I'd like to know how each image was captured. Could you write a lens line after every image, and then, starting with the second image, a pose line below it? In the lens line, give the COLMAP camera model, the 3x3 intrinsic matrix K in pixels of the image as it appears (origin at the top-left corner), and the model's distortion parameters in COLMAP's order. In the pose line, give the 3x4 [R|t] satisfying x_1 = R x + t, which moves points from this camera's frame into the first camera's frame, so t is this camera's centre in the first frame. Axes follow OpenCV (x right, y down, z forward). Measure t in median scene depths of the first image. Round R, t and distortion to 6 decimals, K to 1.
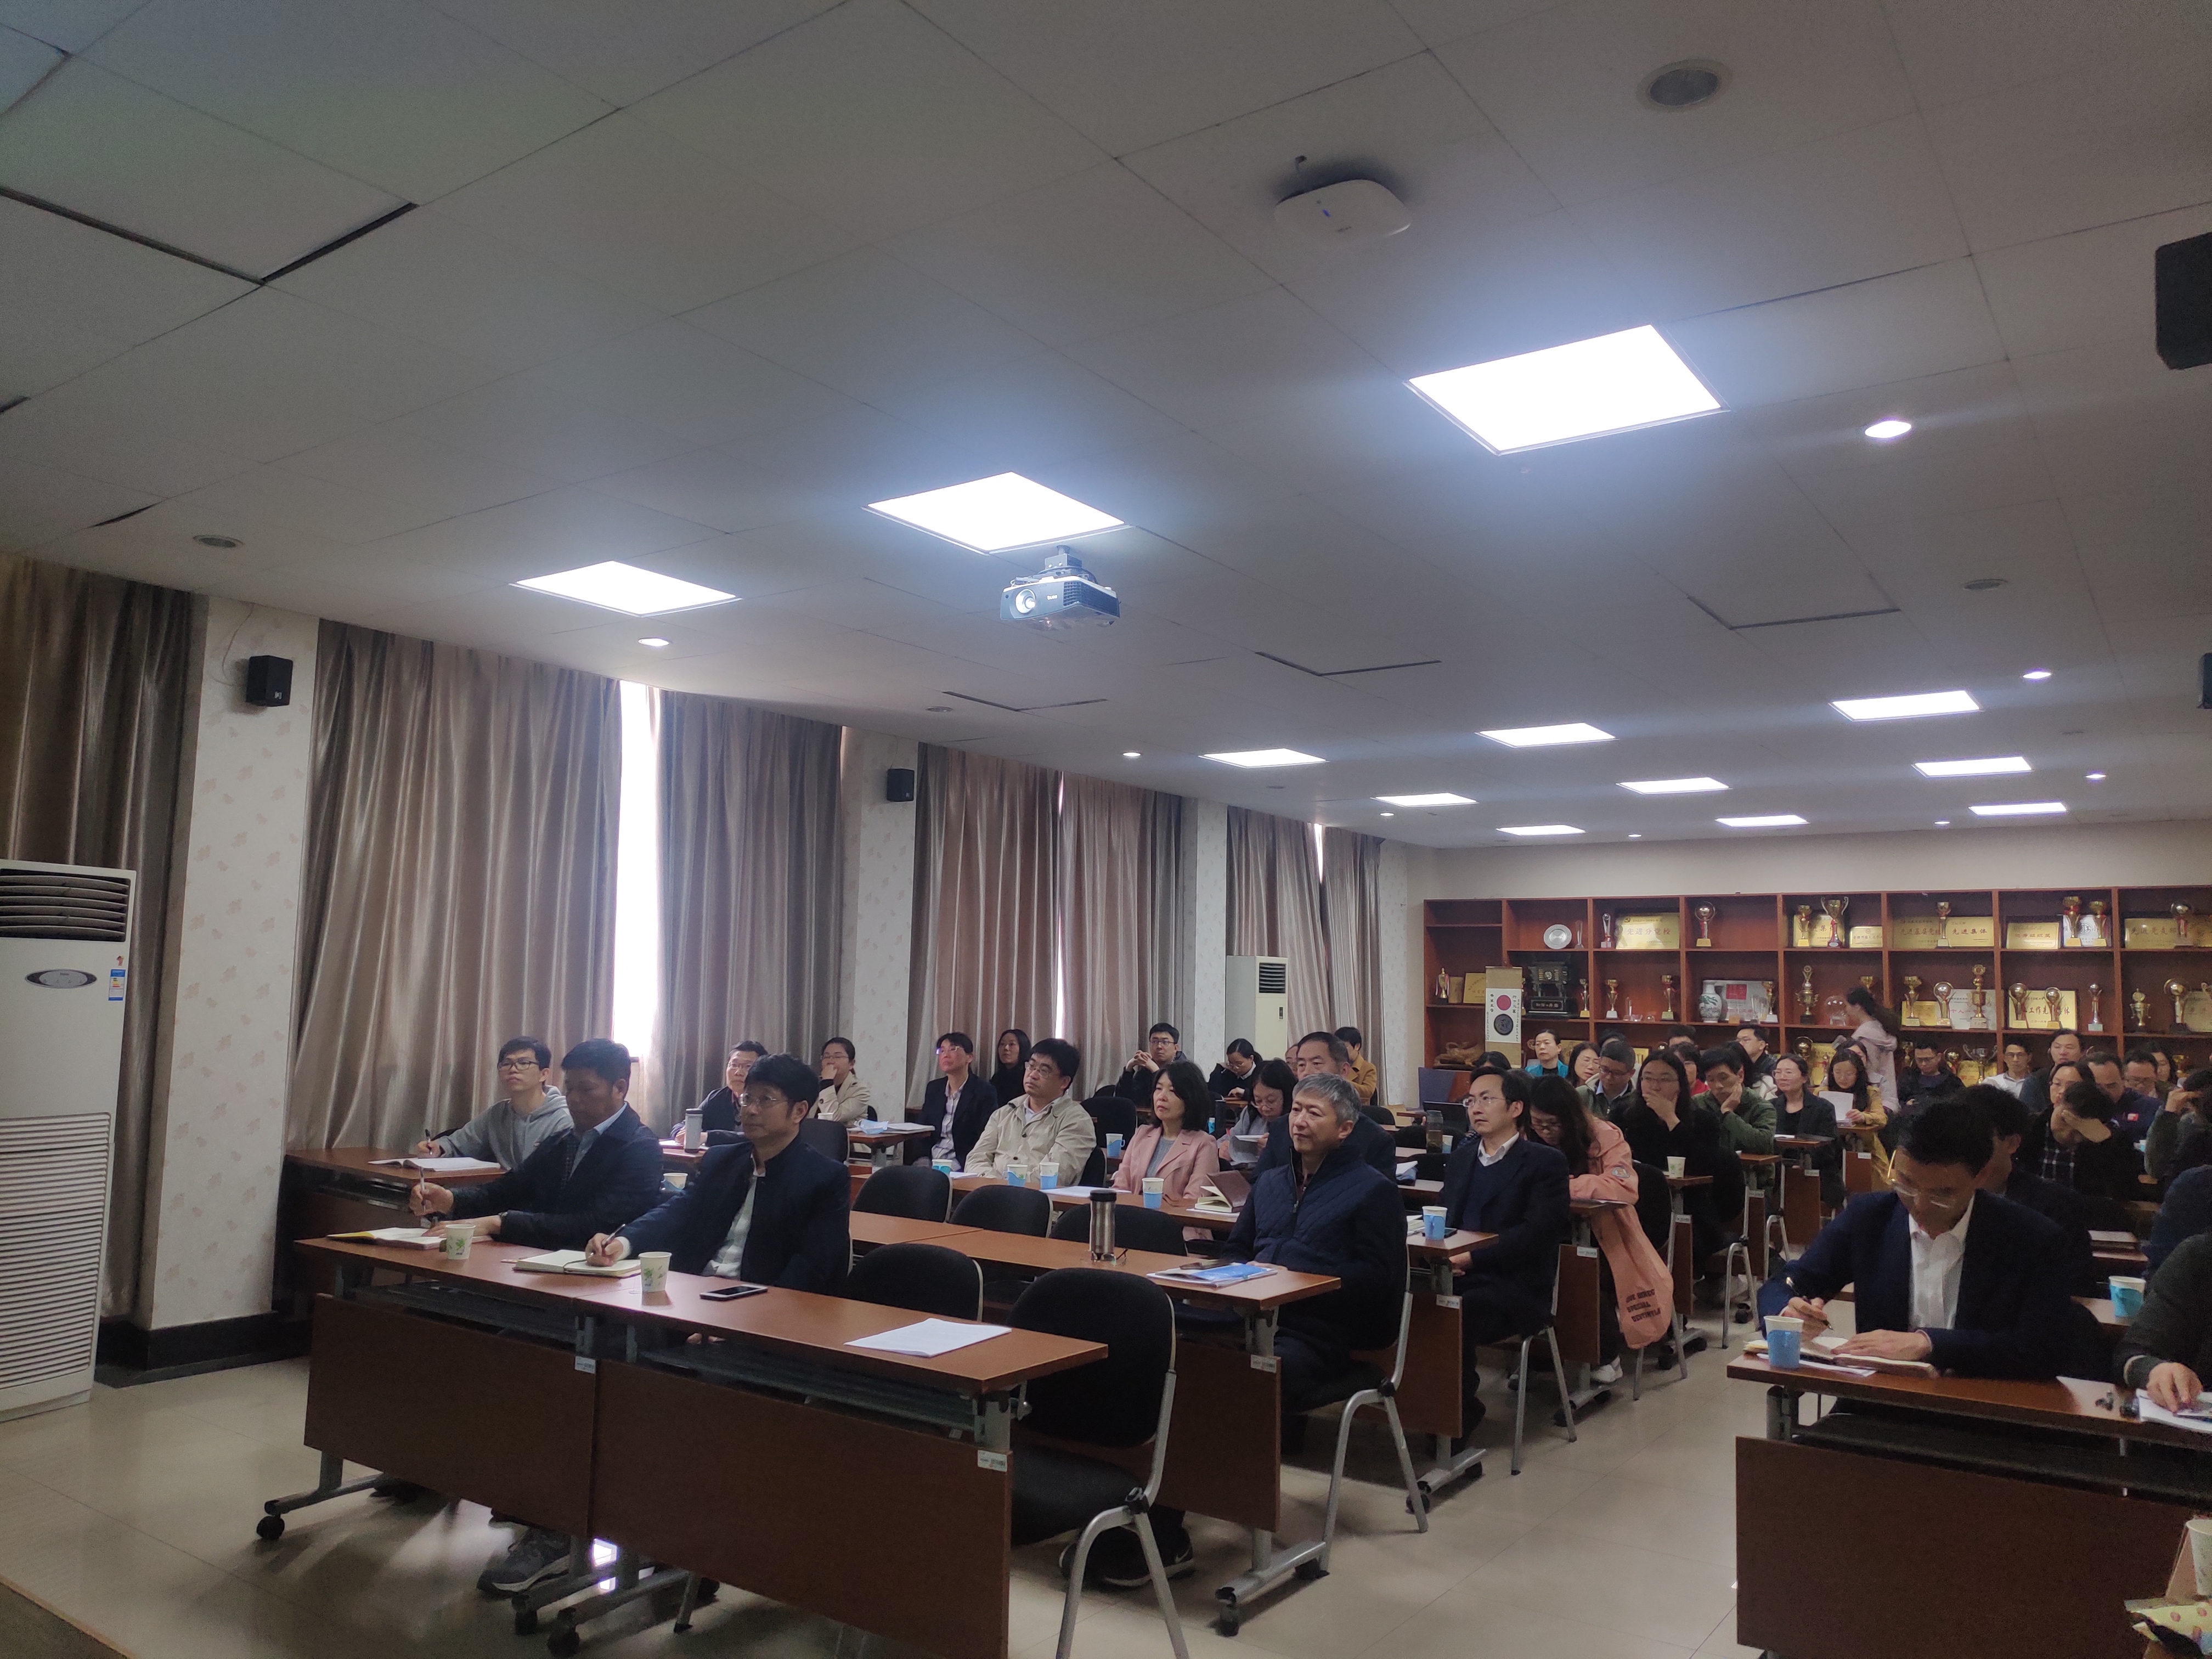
lens RADIAL K [[1575.9, 0, 1106.0], [0, 1575.9, 829.5], [0, 0, 1]] dist [0.099236, -0.176862]
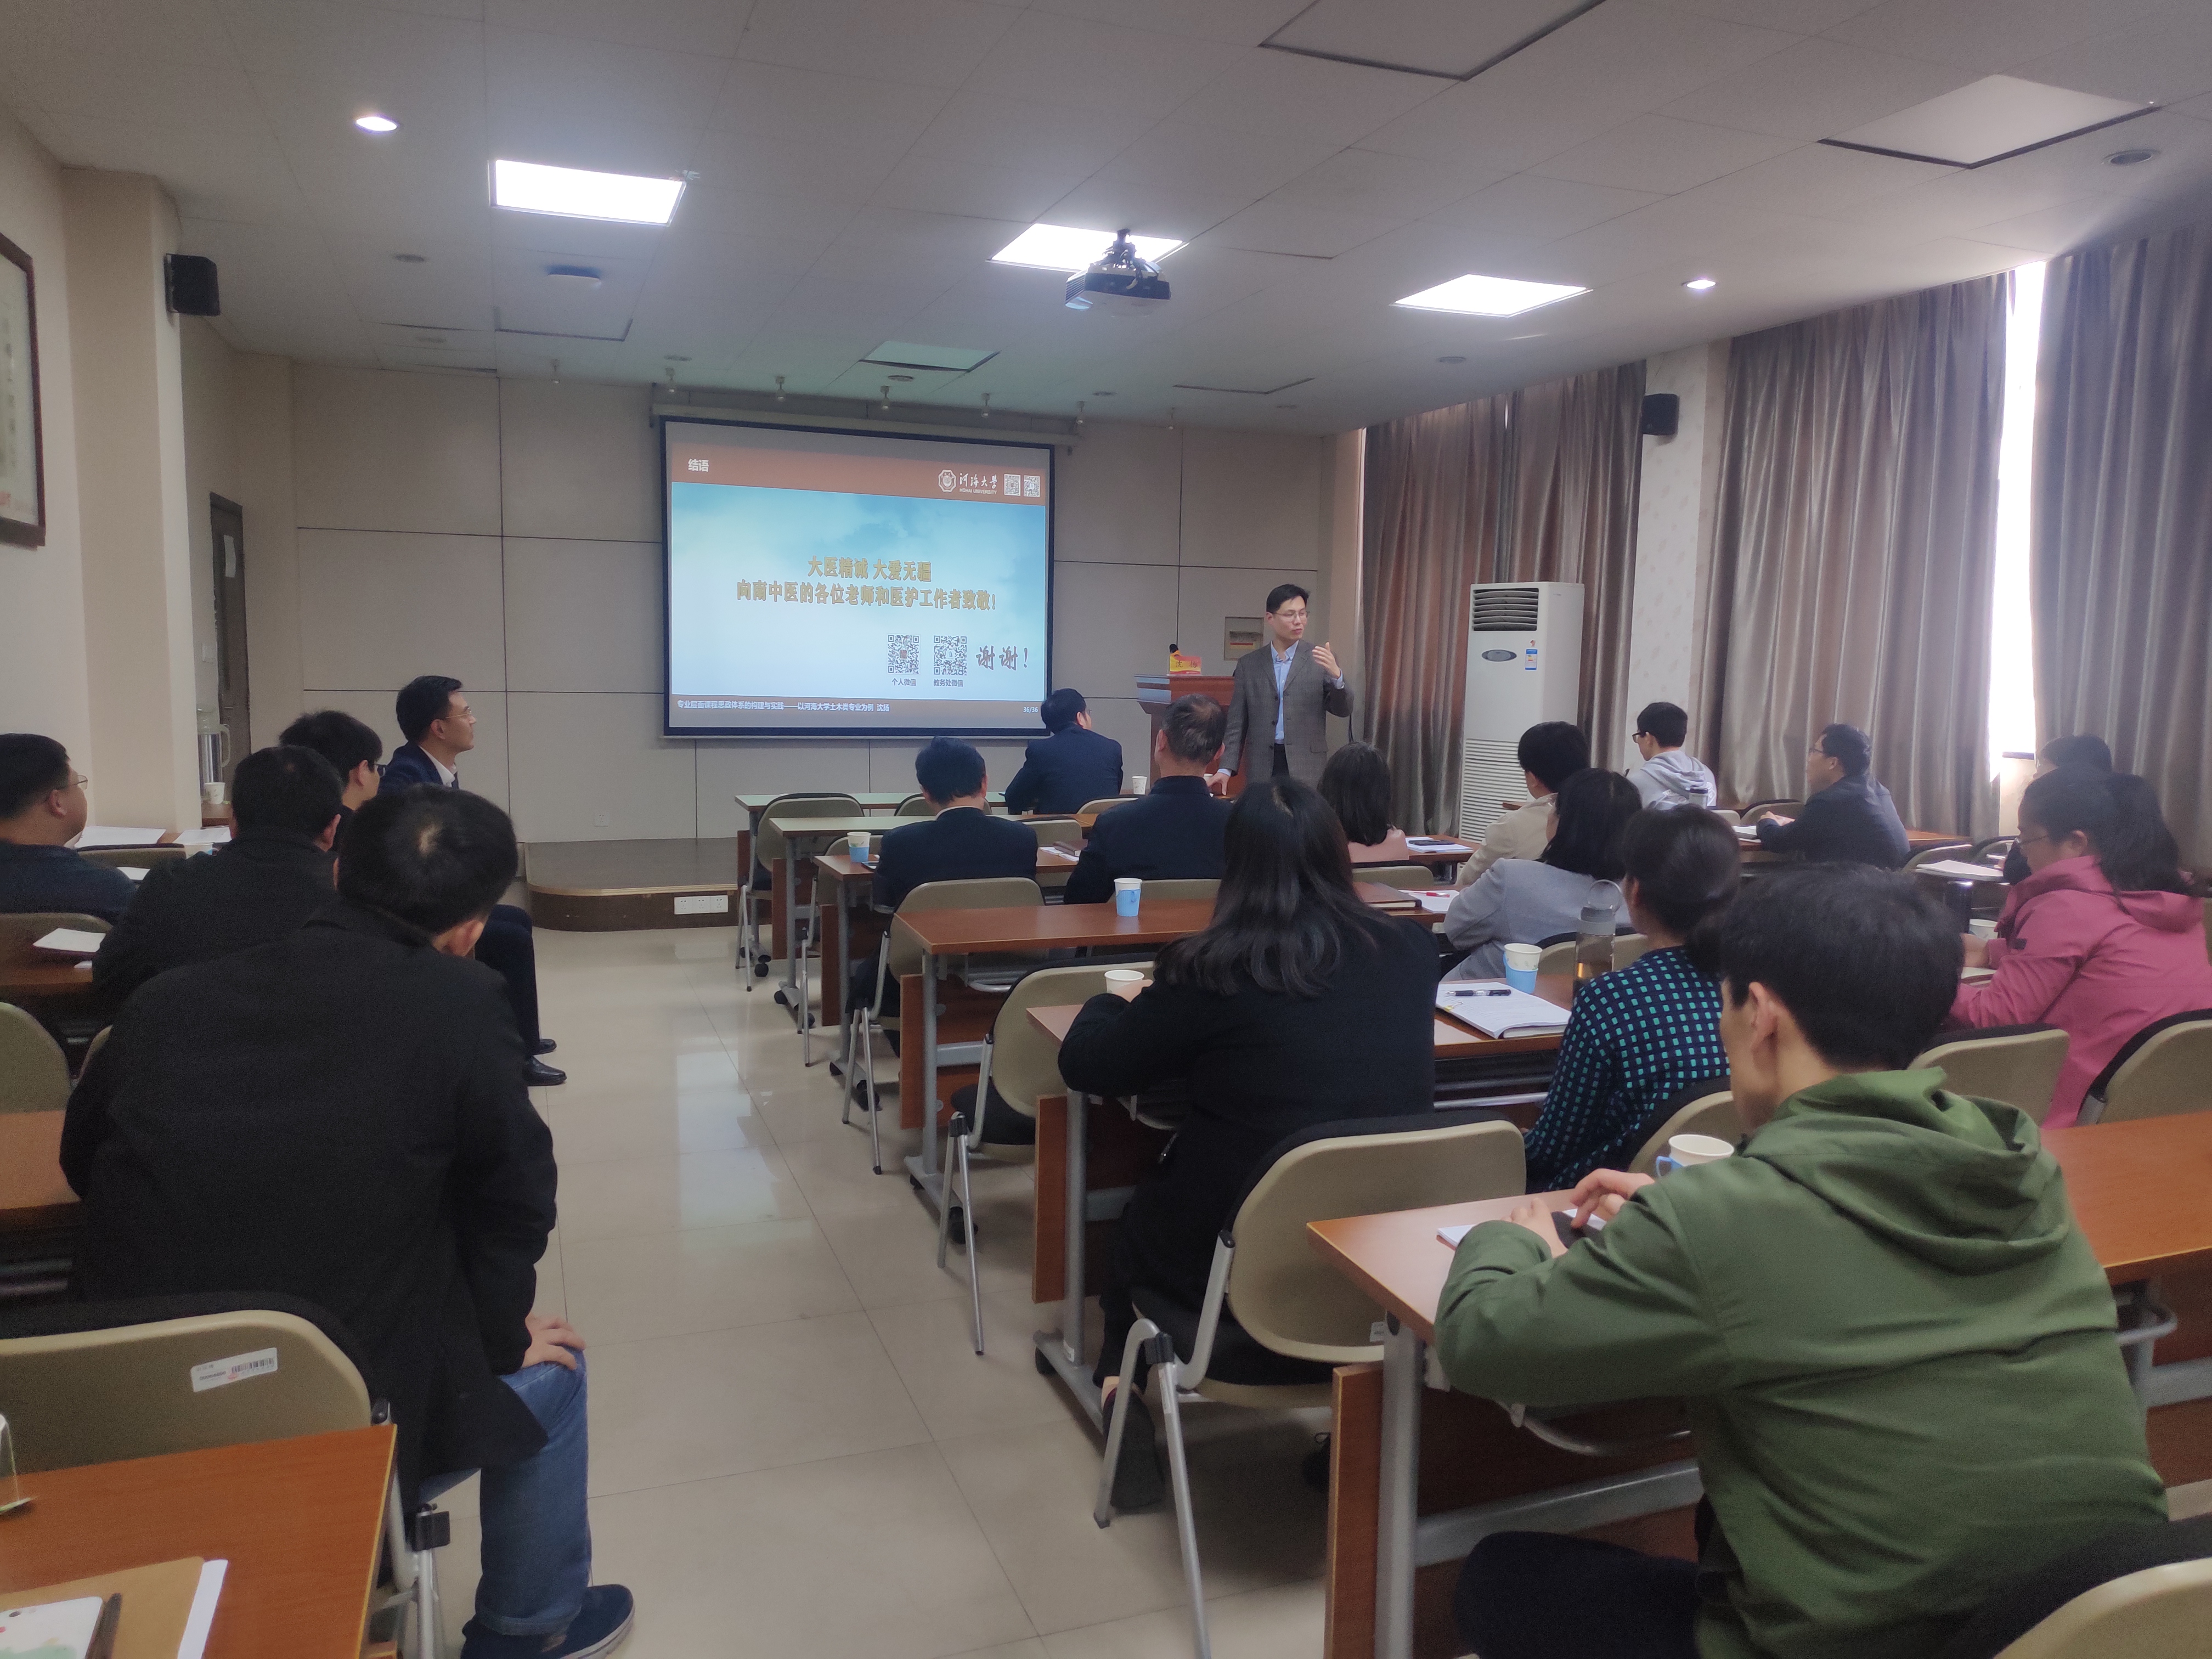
lens RADIAL K [[1575.9, 0, 1106.0], [0, 1575.9, 829.5], [0, 0, 1]] dist [0.099236, -0.176862]
pose [[-0.561730, 0.063732, -0.824863, 0.196911], [0.053288, 0.997745, 0.040800, 0.040351], [0.825603, -0.021037, -0.563859, 0.347861]]
